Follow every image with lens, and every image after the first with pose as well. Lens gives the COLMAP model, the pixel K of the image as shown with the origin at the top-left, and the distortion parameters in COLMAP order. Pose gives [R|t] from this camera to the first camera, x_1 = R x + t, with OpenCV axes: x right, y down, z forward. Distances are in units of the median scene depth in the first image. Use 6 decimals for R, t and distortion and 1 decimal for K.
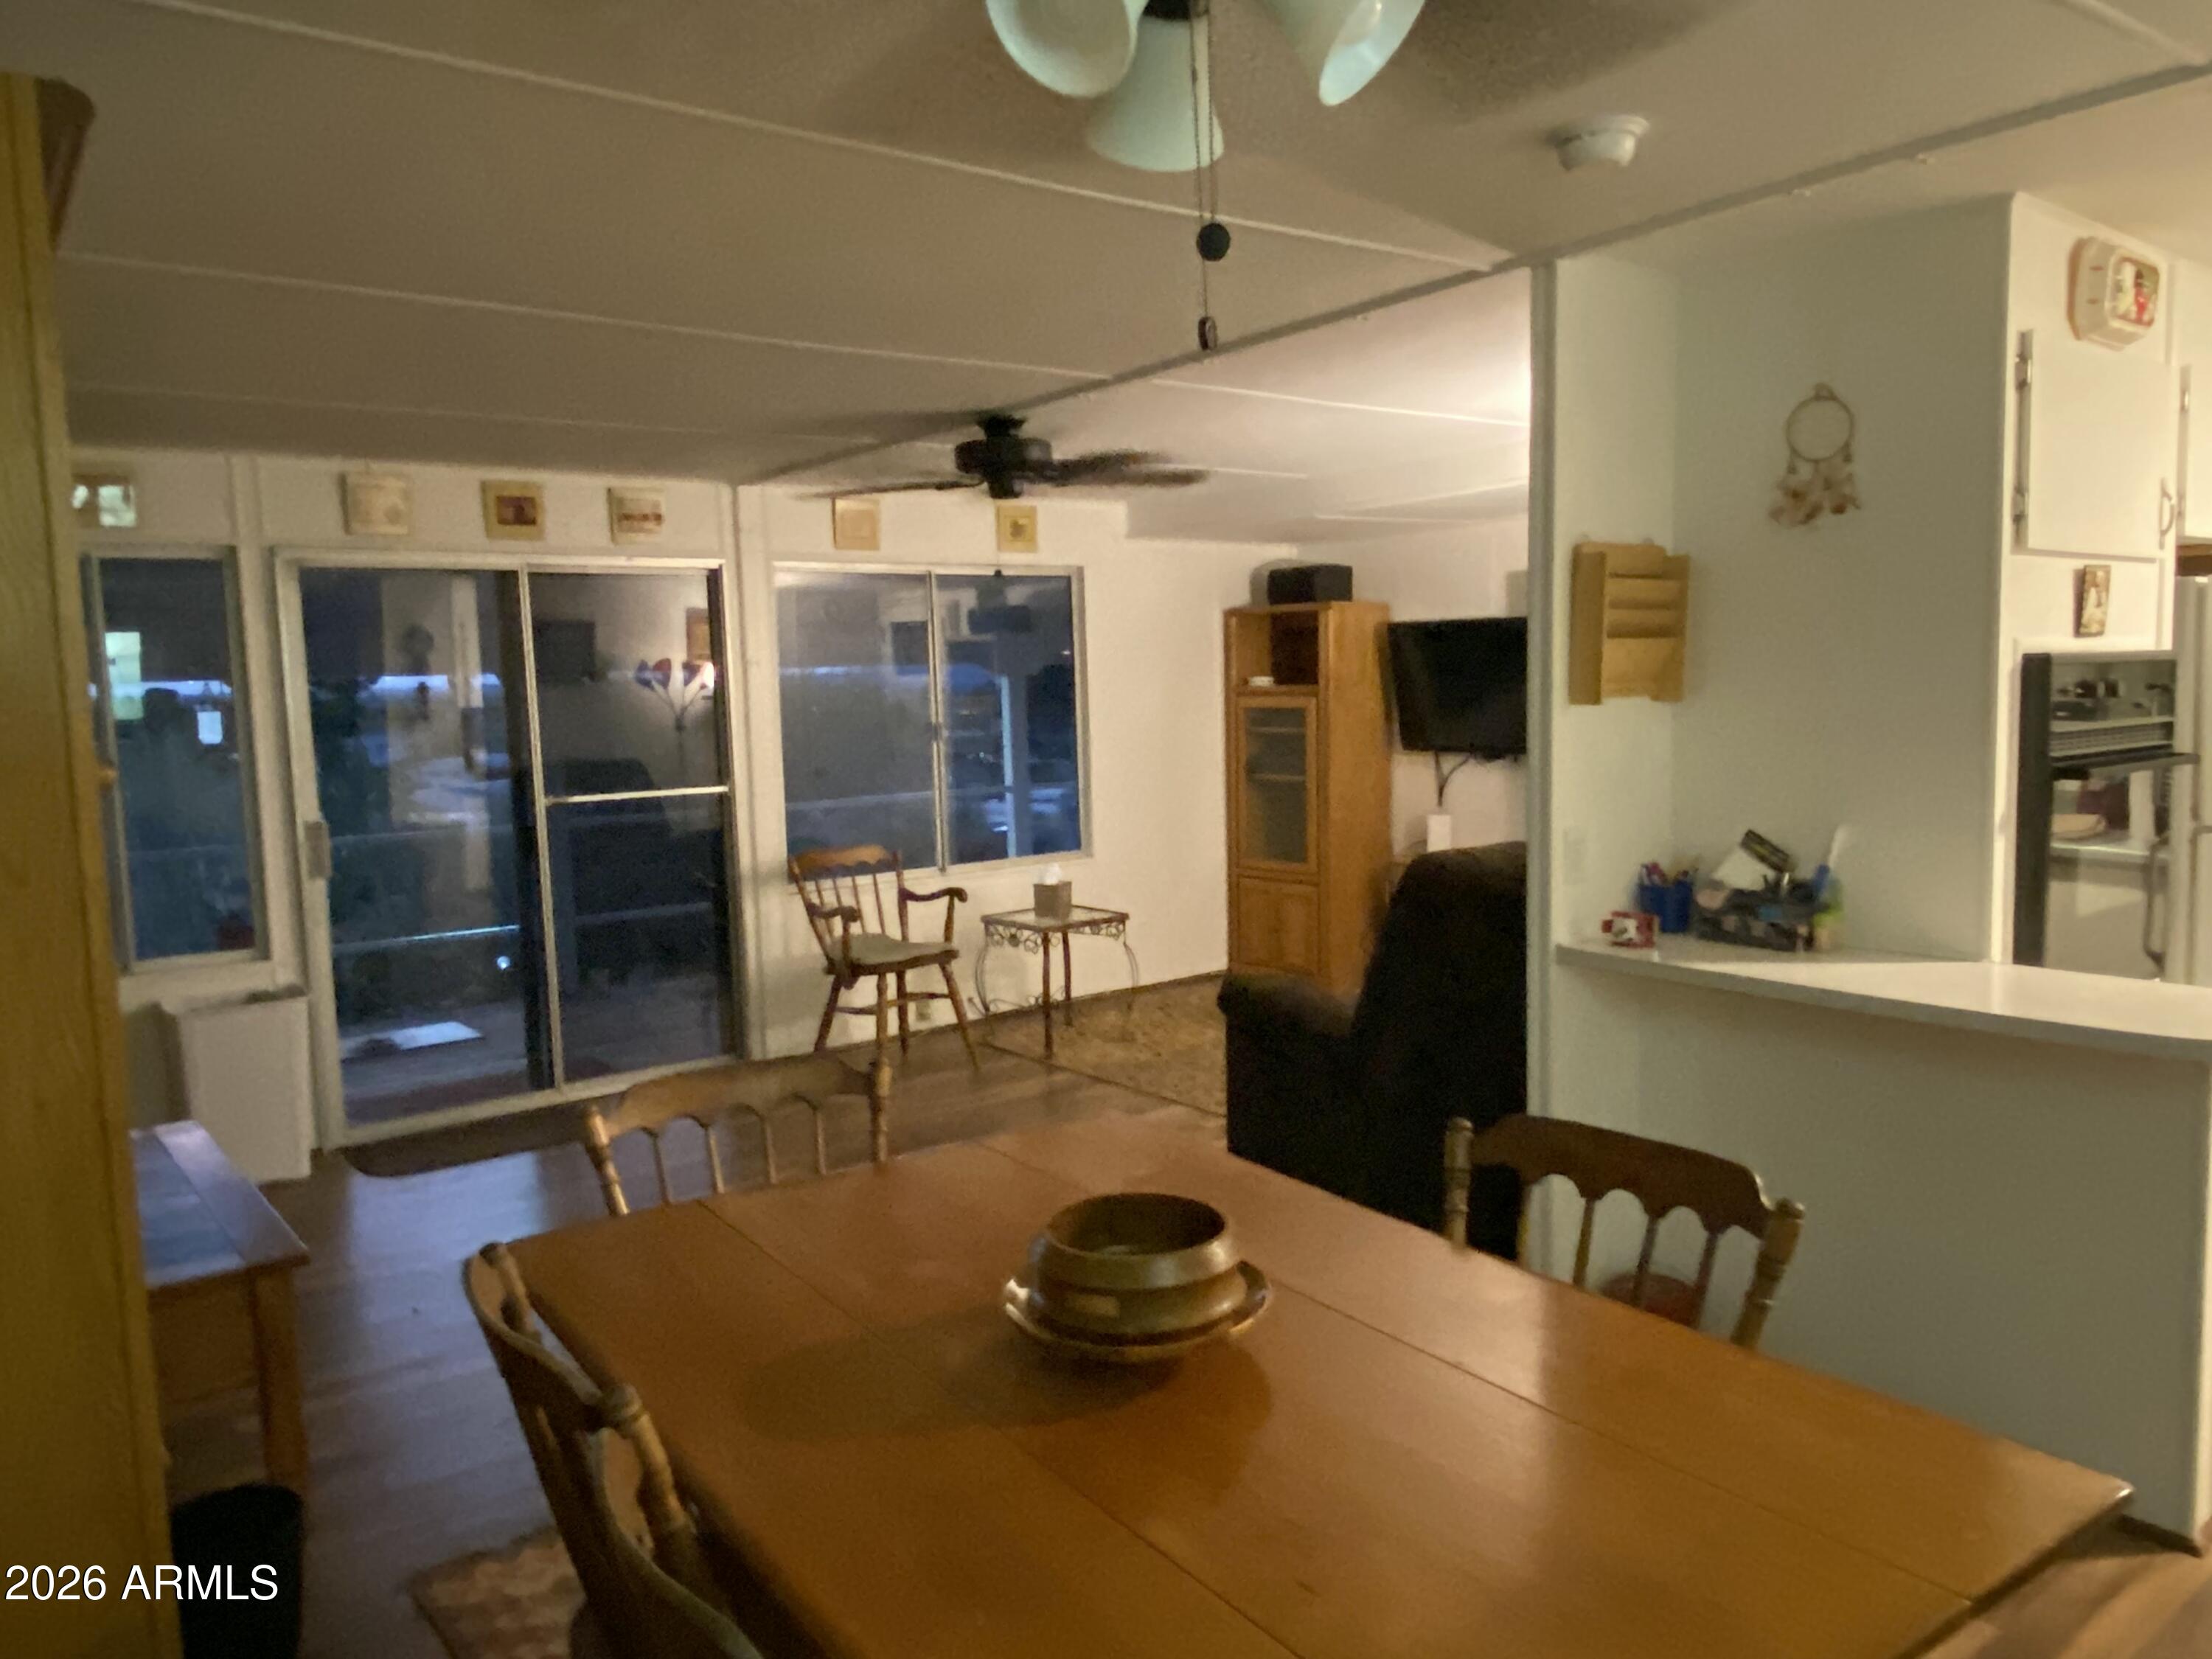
lens RADIAL K [[1602.5, 0, 1164.4], [0, 1602.5, 816.9], [0, 0, 1]] dist [-0.001278, -0.002121]
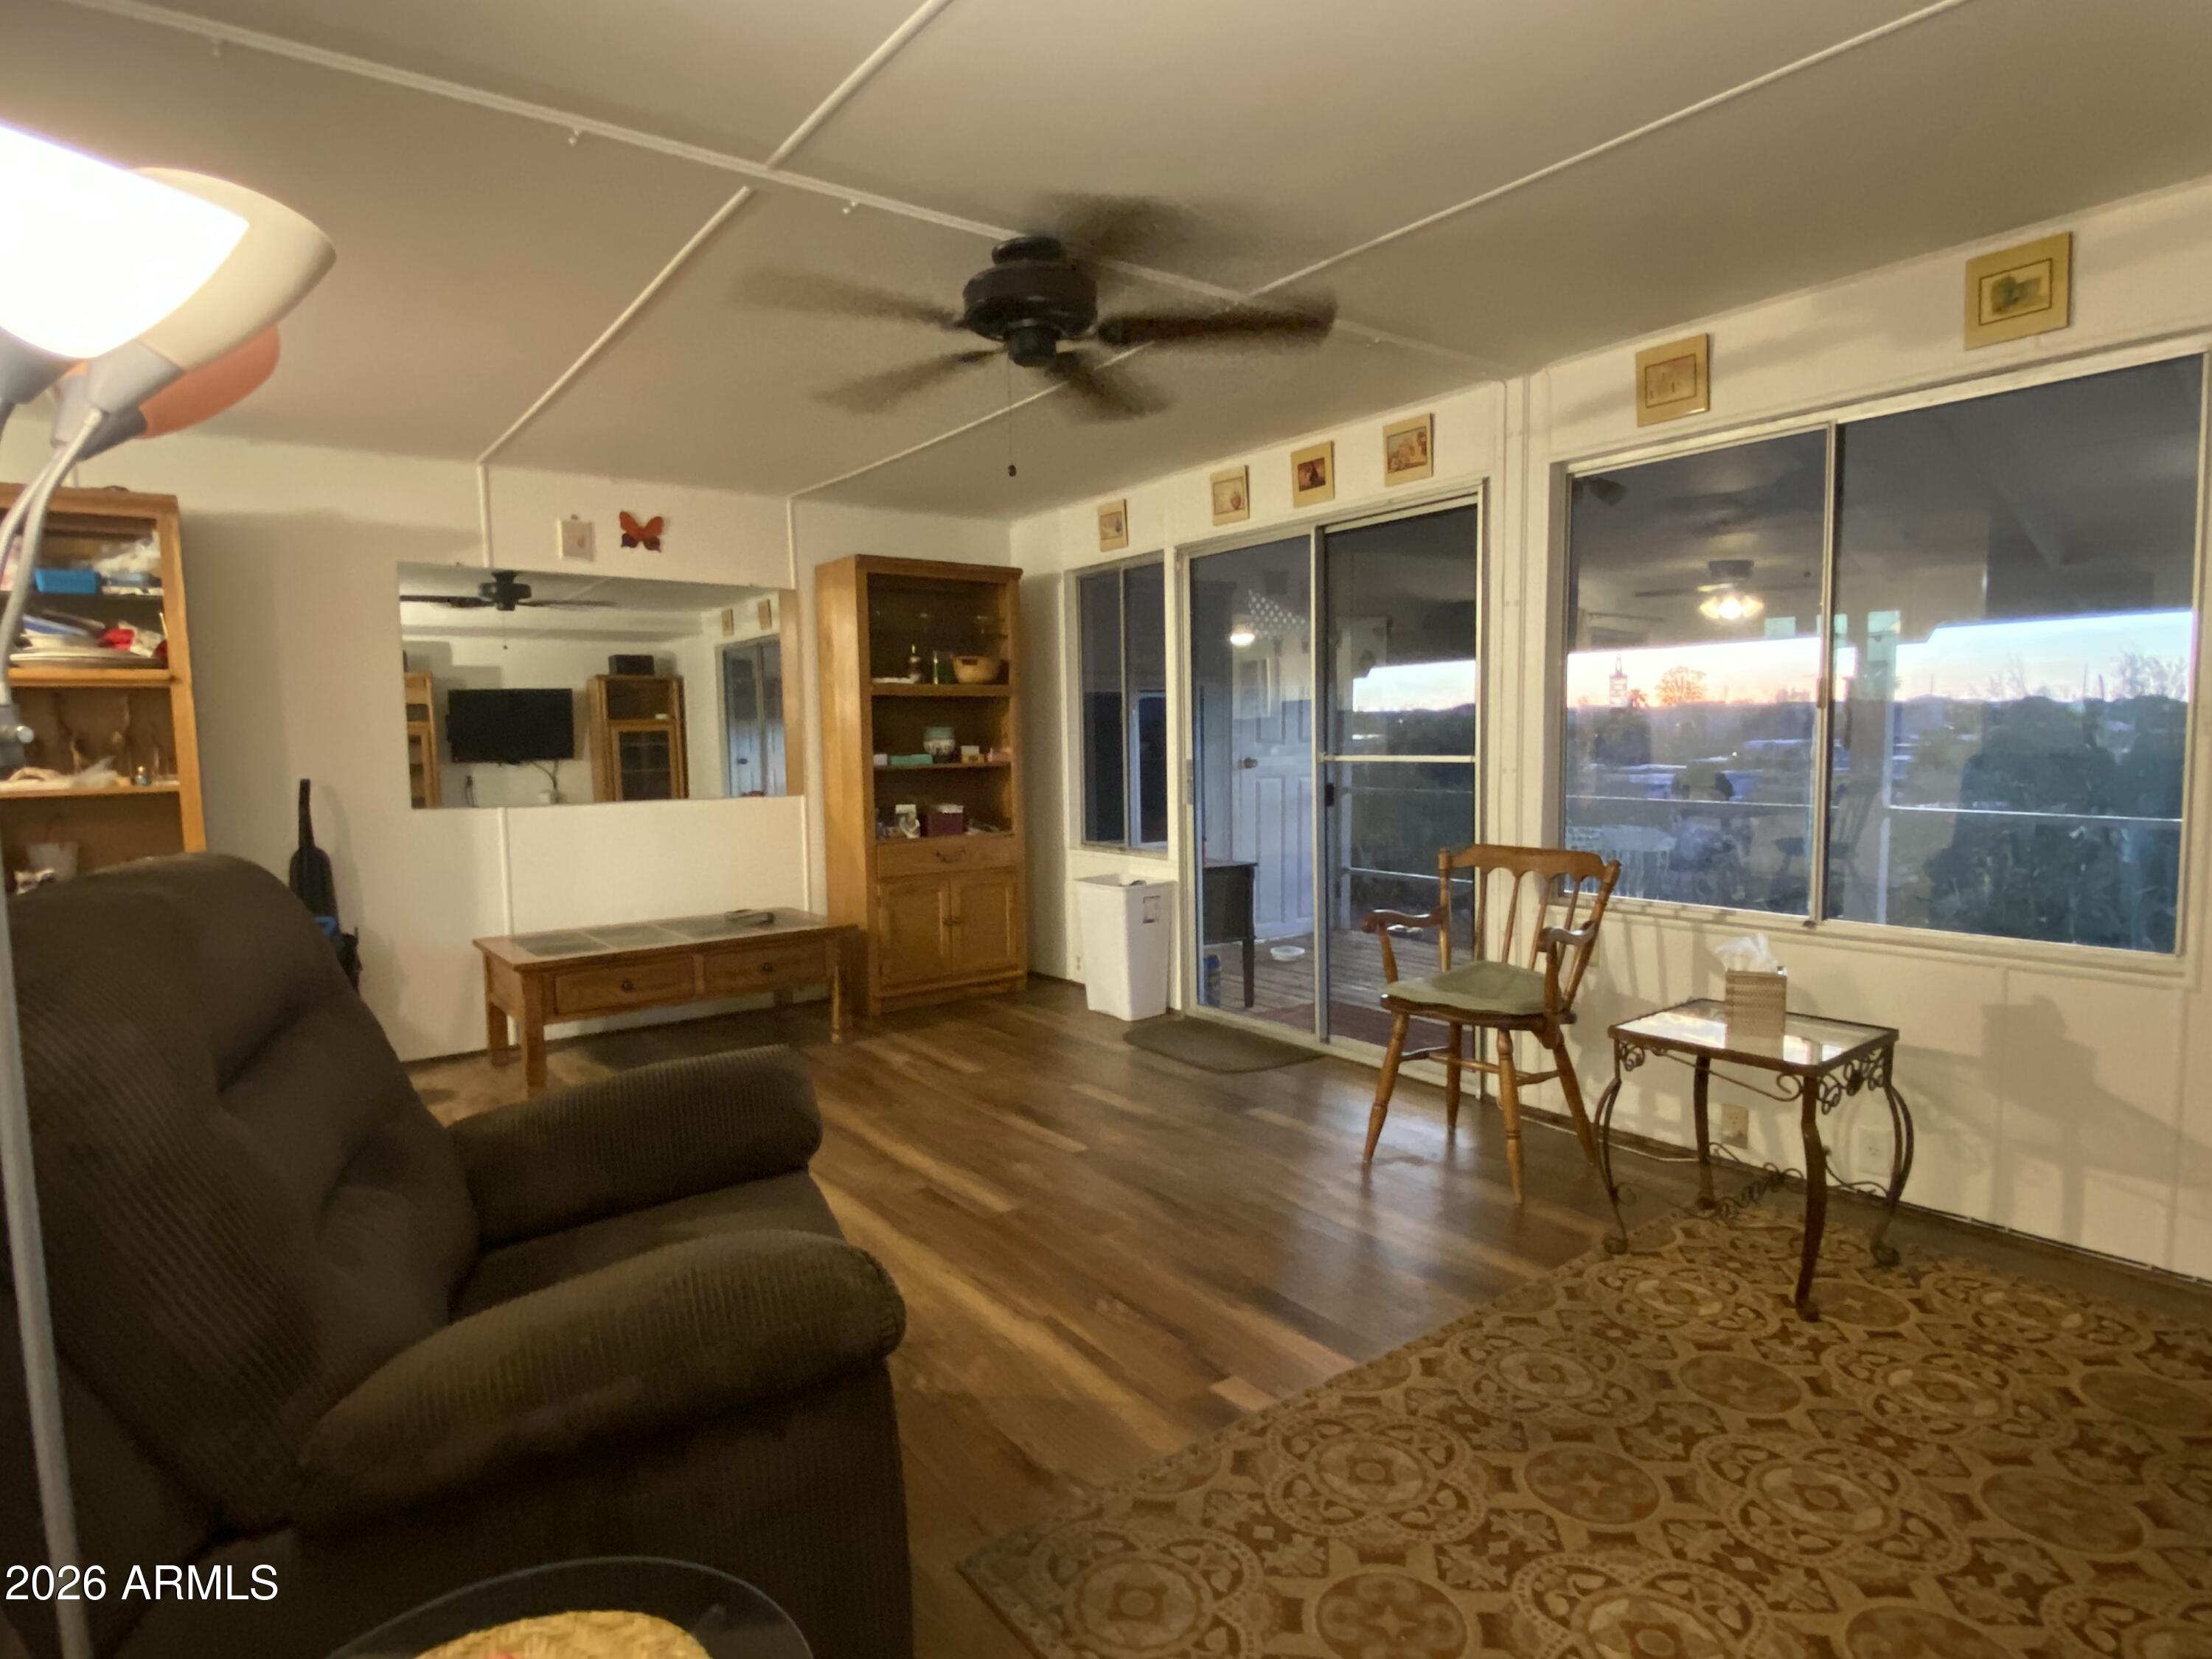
lens RADIAL K [[1215.3, 0, 1137.1], [0, 1215.3, 827.4], [0, 0, 1]] dist [0.039013, -0.038224]
pose [[-0.027071, 0.100291, -0.994590, 0.442066], [-0.068037, 0.992462, 0.101929, -0.041479], [0.997315, 0.070428, -0.020043, 1.007504]]
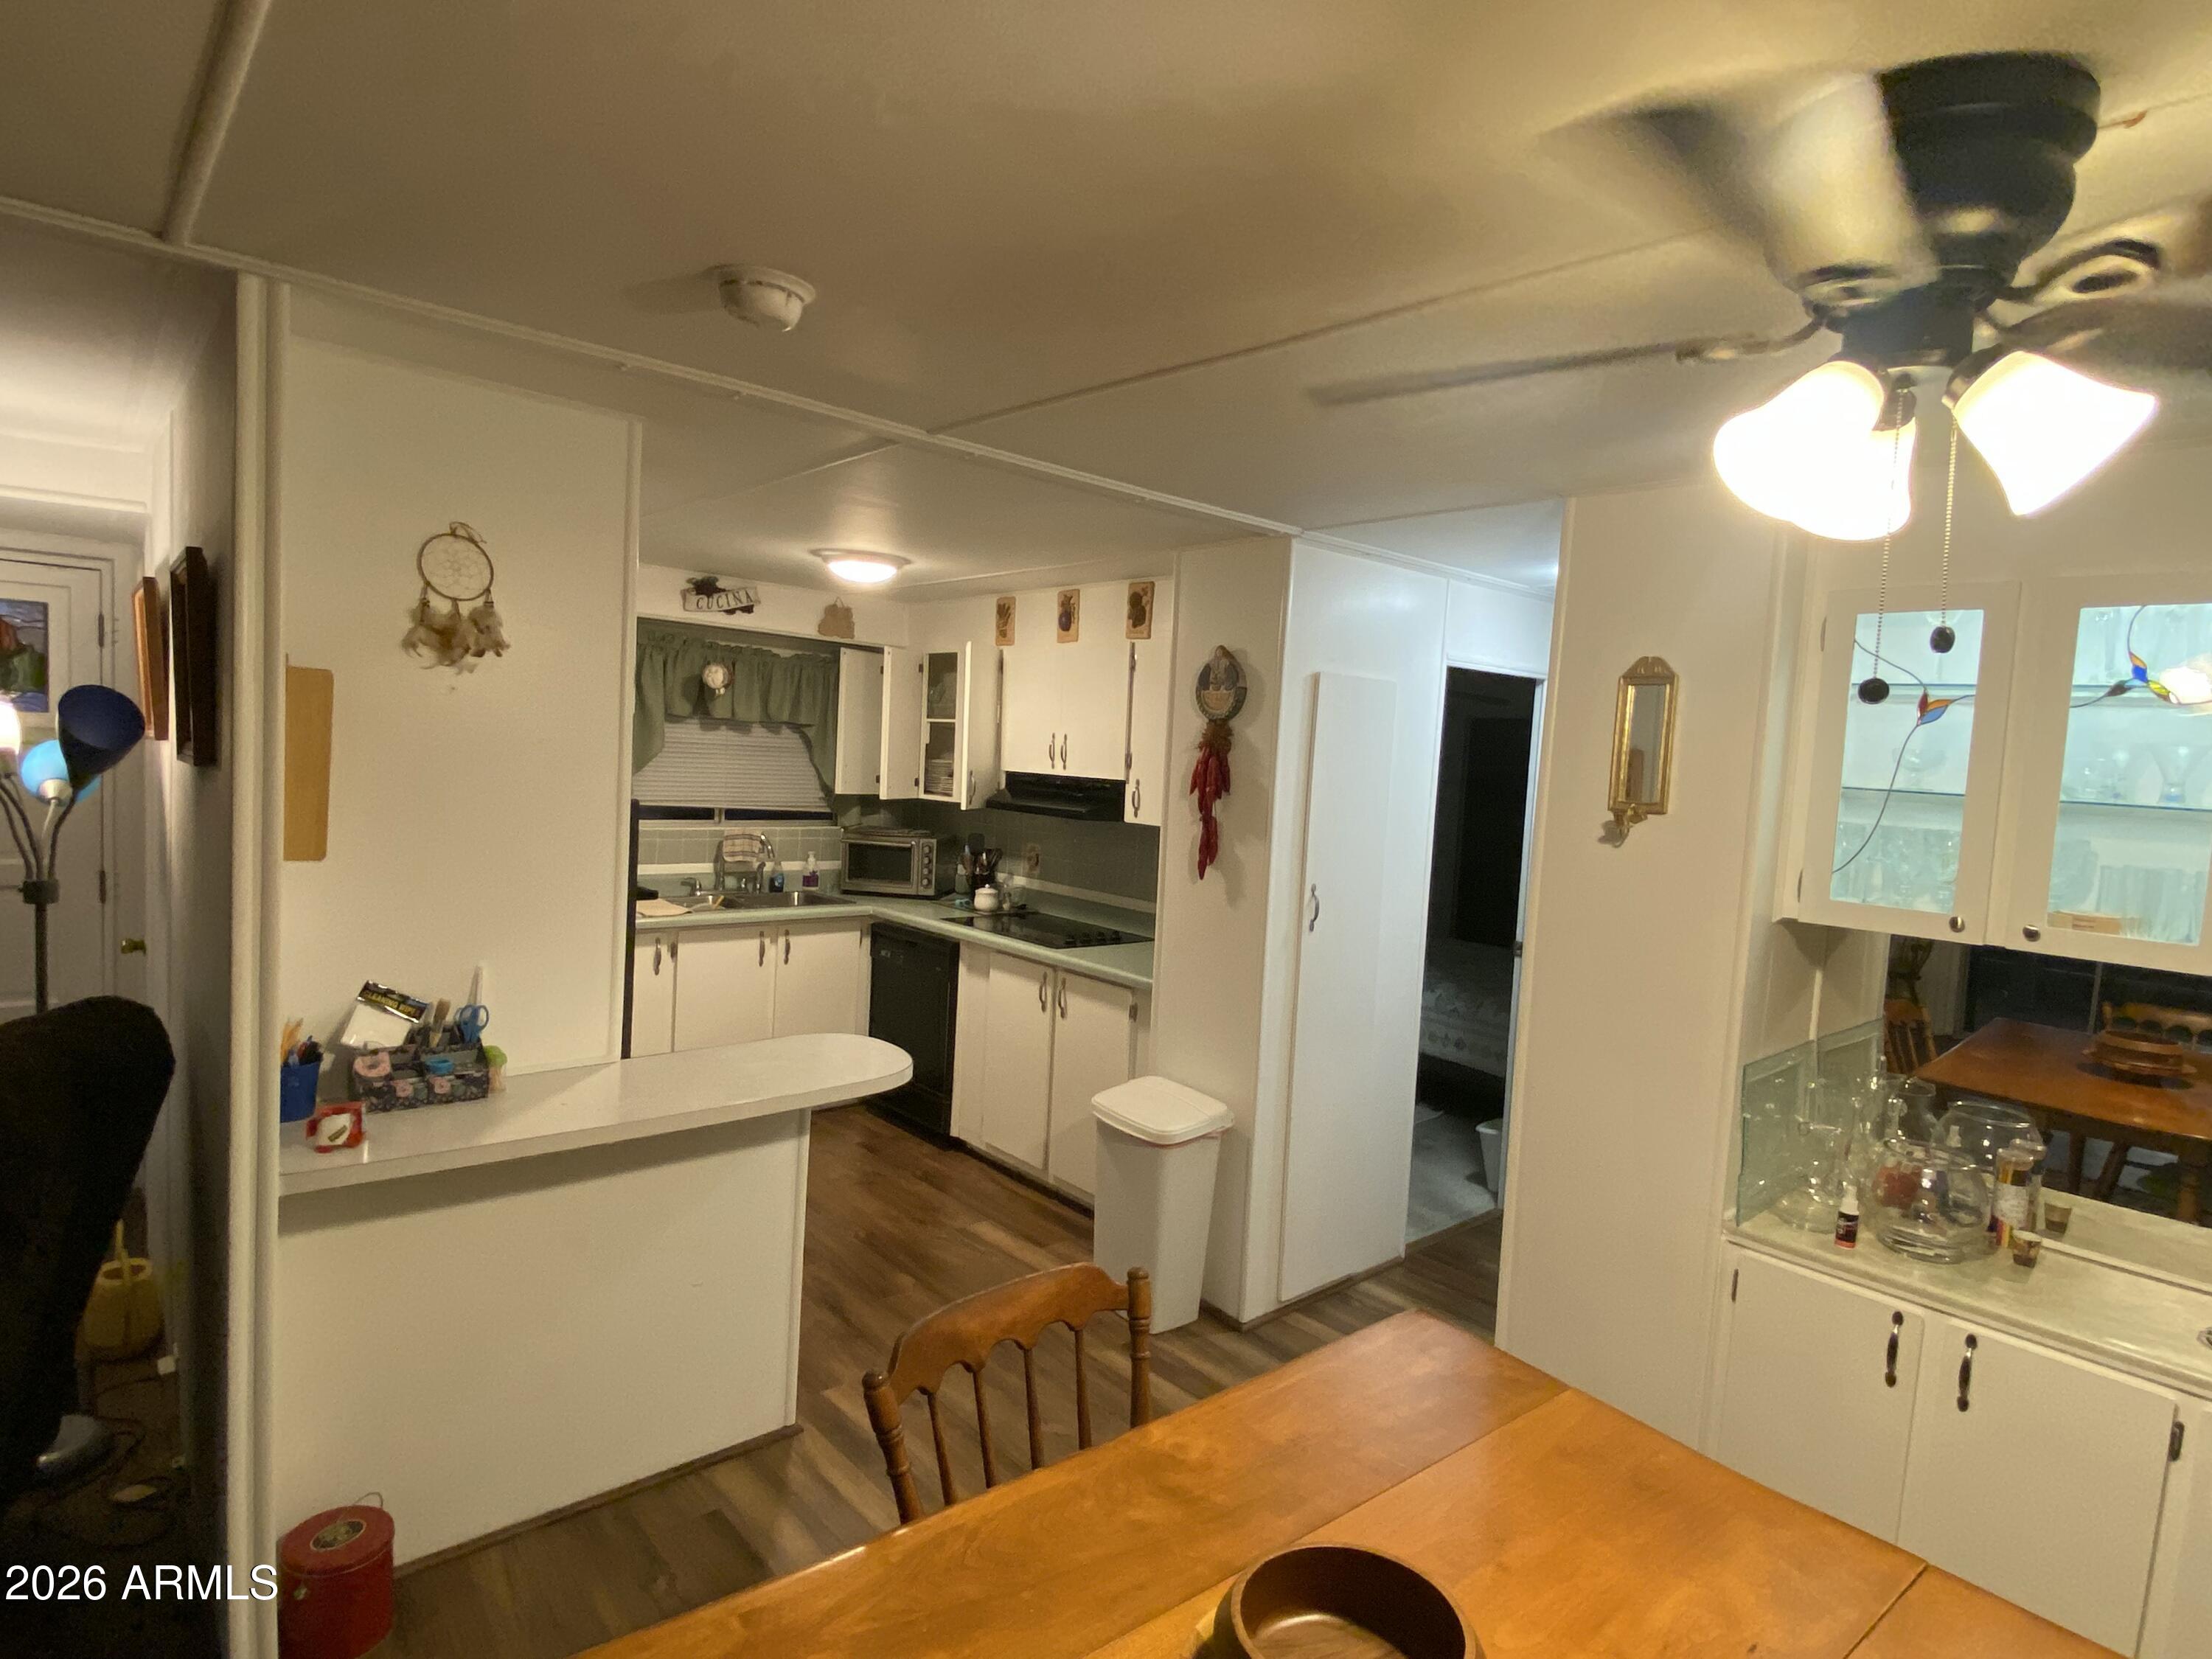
lens RADIAL K [[1215.3, 0, 1137.1], [0, 1215.3, 827.4], [0, 0, 1]] dist [0.039013, -0.038224]
pose [[-0.057474, -0.043191, 0.997412, -0.240415], [0.030961, 0.998506, 0.045023, -0.066650], [-0.997867, 0.033468, -0.056051, 0.405938]]
